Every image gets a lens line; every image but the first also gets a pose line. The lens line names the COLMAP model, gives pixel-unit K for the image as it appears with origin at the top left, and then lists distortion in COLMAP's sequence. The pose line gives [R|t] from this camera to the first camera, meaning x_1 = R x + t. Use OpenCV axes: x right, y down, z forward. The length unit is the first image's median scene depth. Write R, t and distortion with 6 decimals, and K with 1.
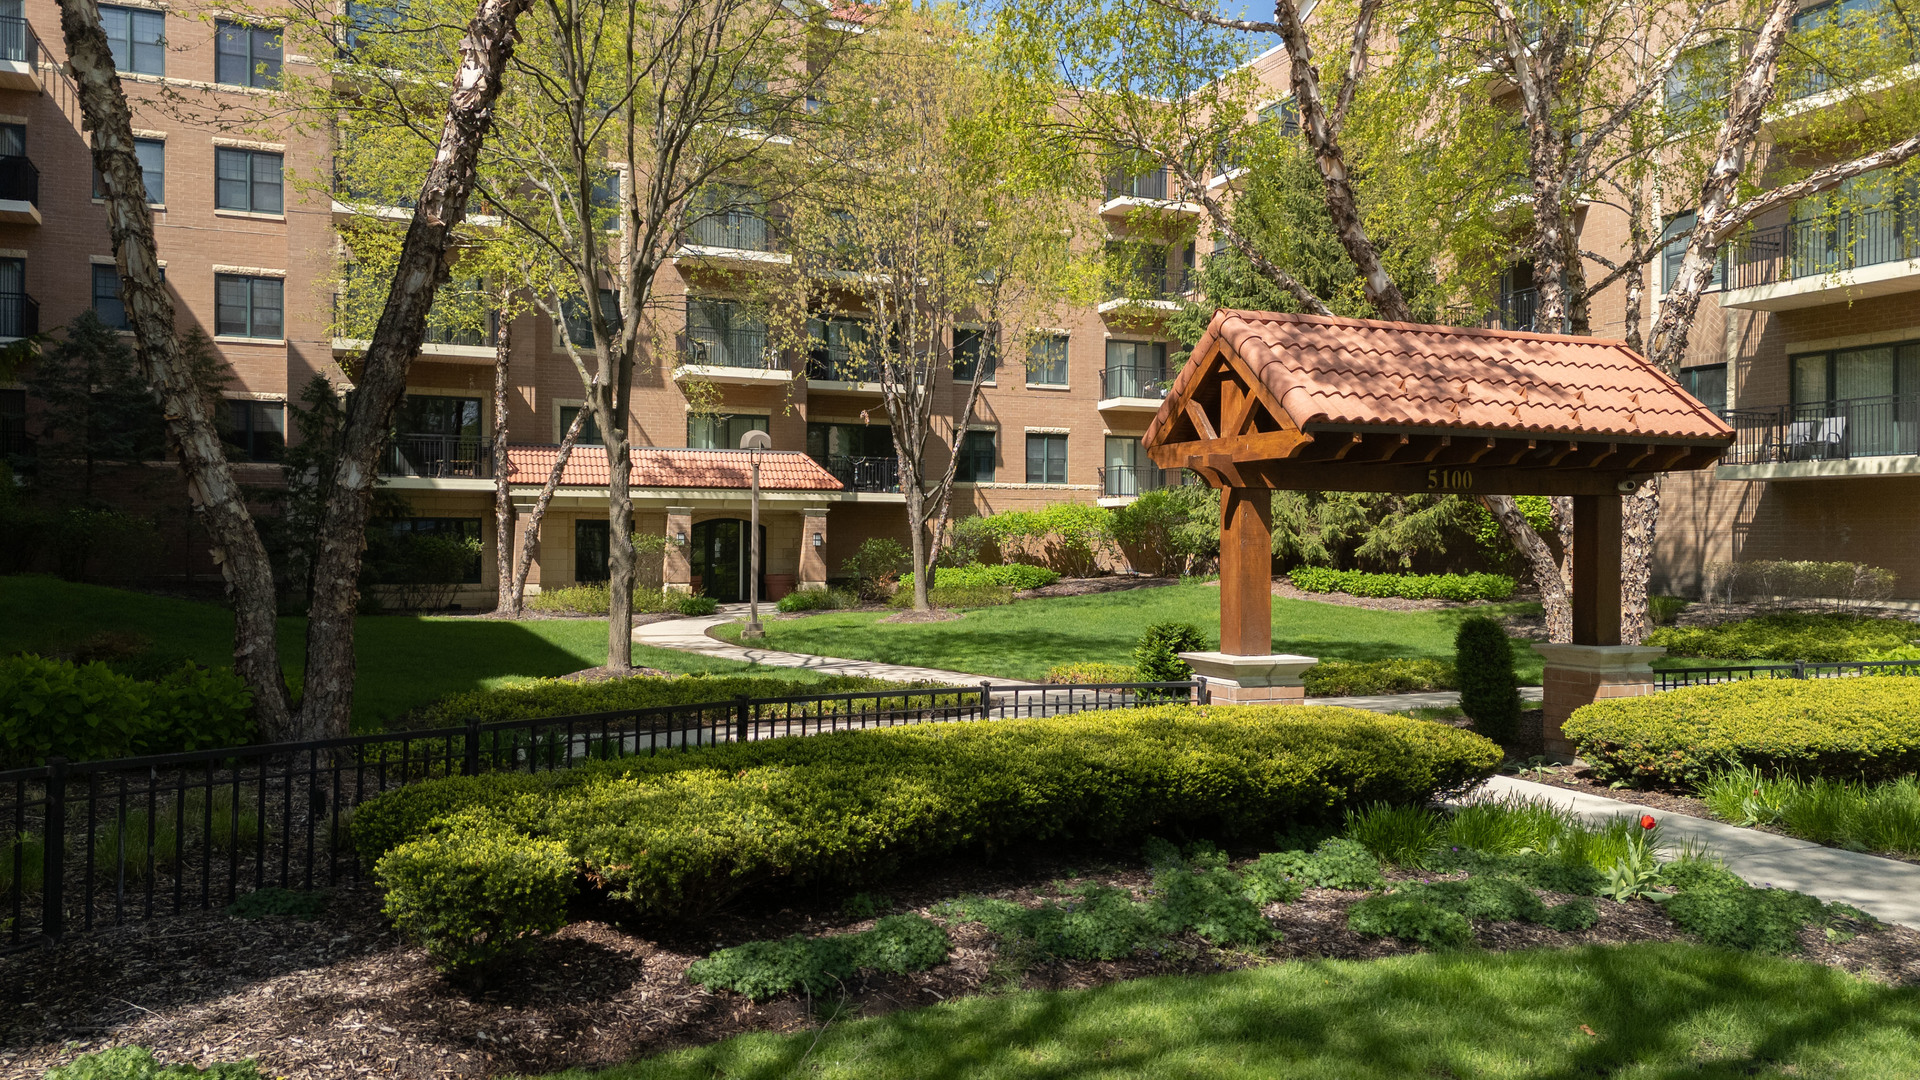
lens RADIAL K [[1415.1, 0, 956.9], [0, 1415.1, 536.9], [0, 0, 1]] dist [0.069645, -0.054162]
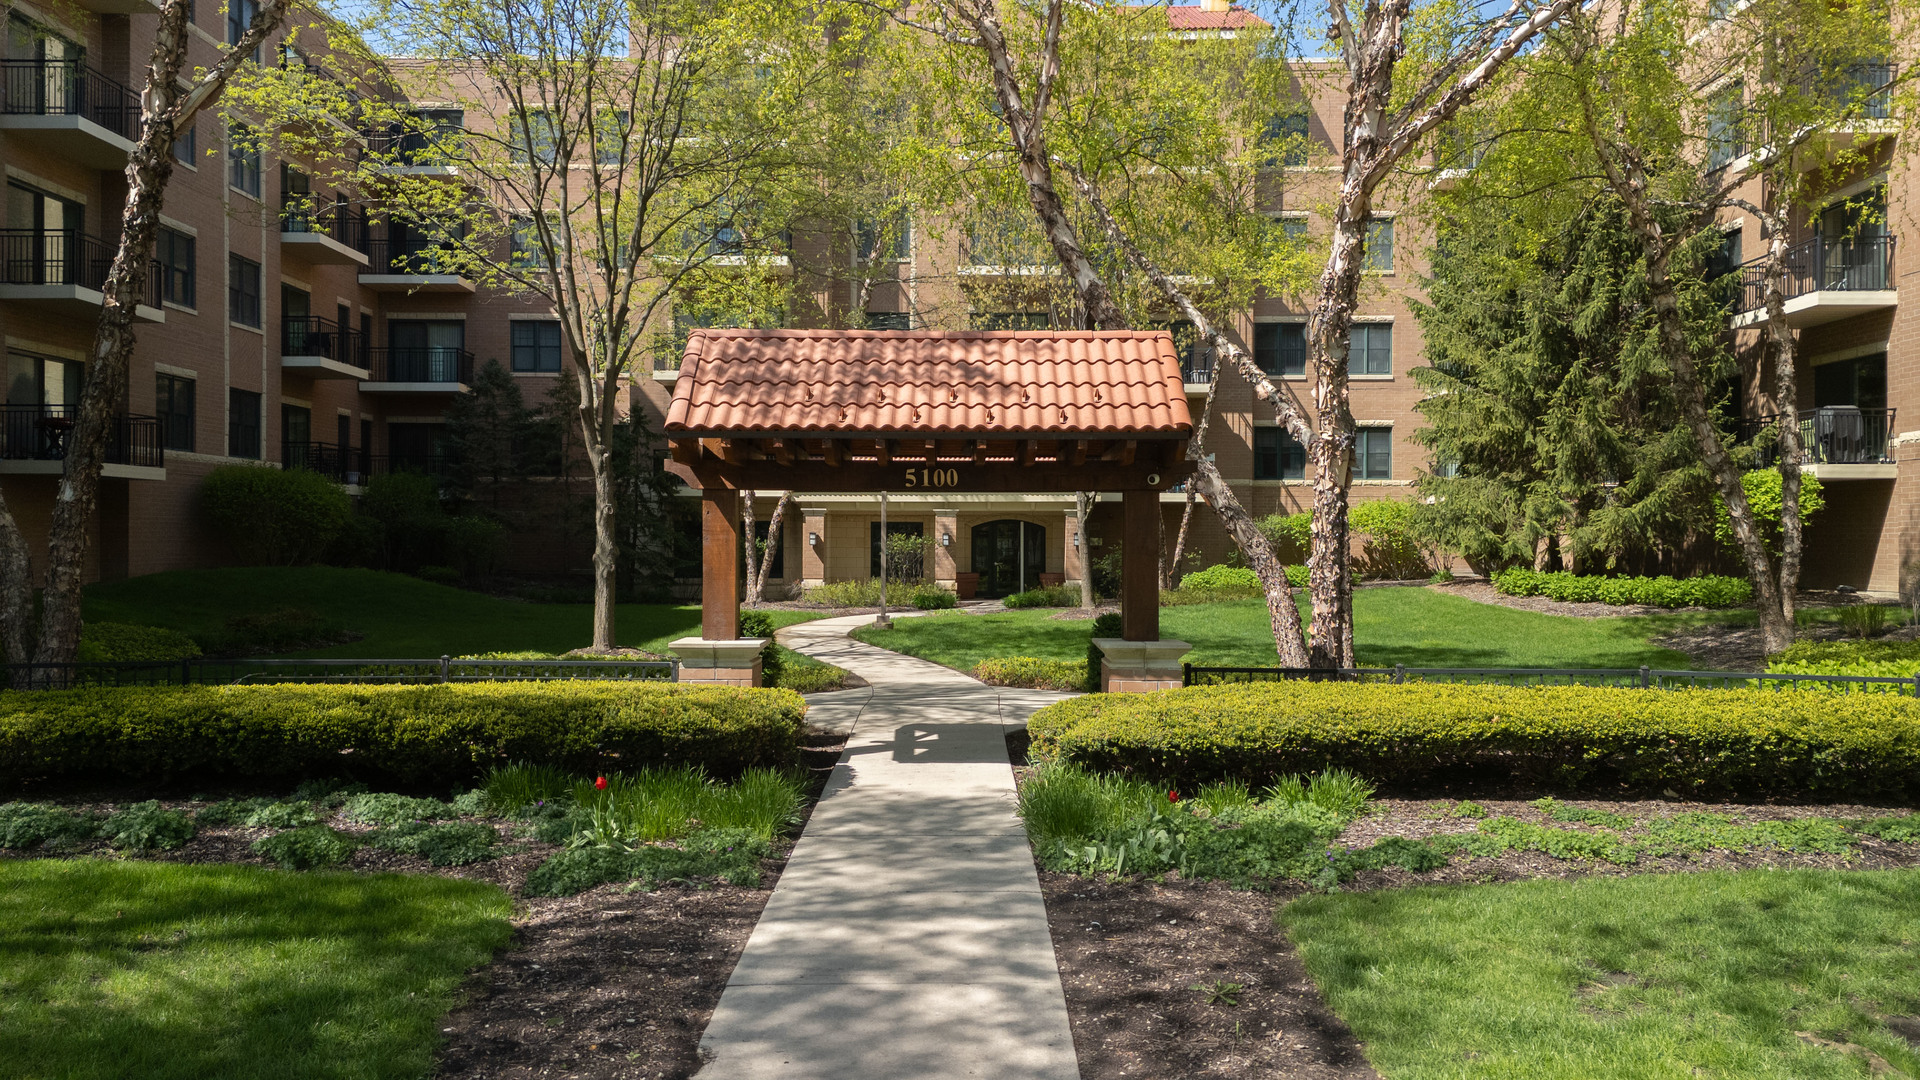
lens RADIAL K [[1415.1, 0, 953.2], [0, 1415.1, 536.4], [0, 0, 1]] dist [0.069645, -0.054162]
pose [[0.918042, -0.003639, -0.396467, 0.235484], [0.003151, 0.999993, -0.001883, 0.001424], [0.396471, 0.000479, 0.918047, 0.016960]]
